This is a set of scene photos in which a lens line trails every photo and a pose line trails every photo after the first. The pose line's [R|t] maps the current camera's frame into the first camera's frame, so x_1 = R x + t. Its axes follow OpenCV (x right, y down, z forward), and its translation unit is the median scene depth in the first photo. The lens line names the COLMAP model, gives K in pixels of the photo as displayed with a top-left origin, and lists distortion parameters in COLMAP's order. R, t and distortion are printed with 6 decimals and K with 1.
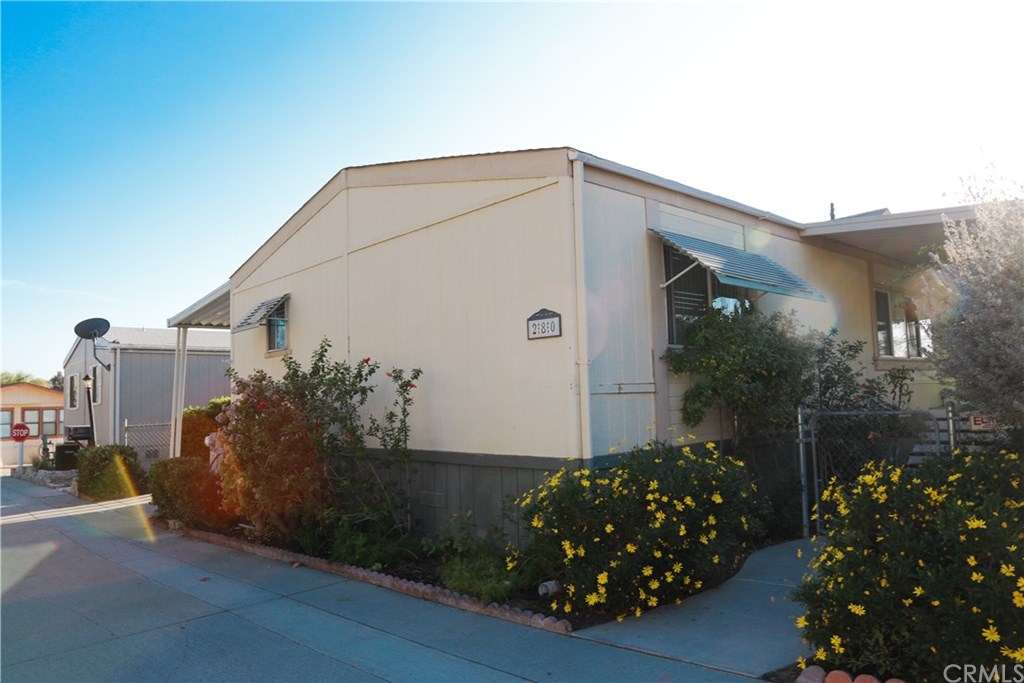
lens RADIAL K [[709.2, 0, 512.4], [0, 709.2, 342.1], [0, 0, 1]] dist [-0.059957, 0.008806]
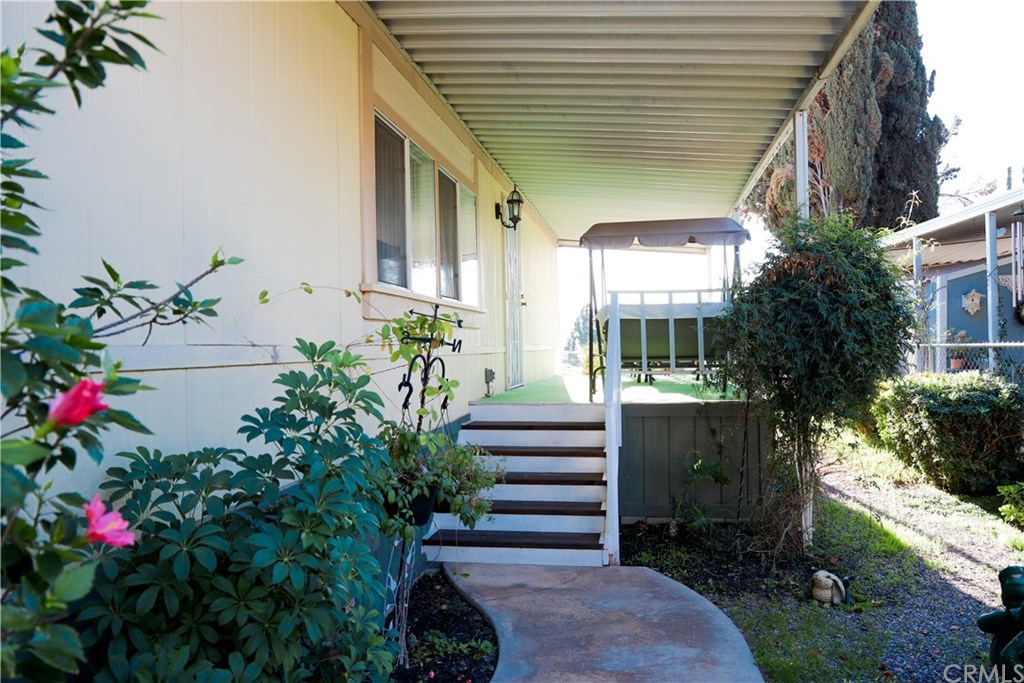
lens RADIAL K [[709.2, 0, 512.0], [0, 709.2, 342.1], [0, 0, 1]] dist [-0.059957, 0.008806]
pose [[0.805618, 0.010455, 0.592343, 0.382975], [-0.045145, 0.998020, 0.043784, 0.034562], [-0.590713, -0.062015, 0.804495, 0.691565]]
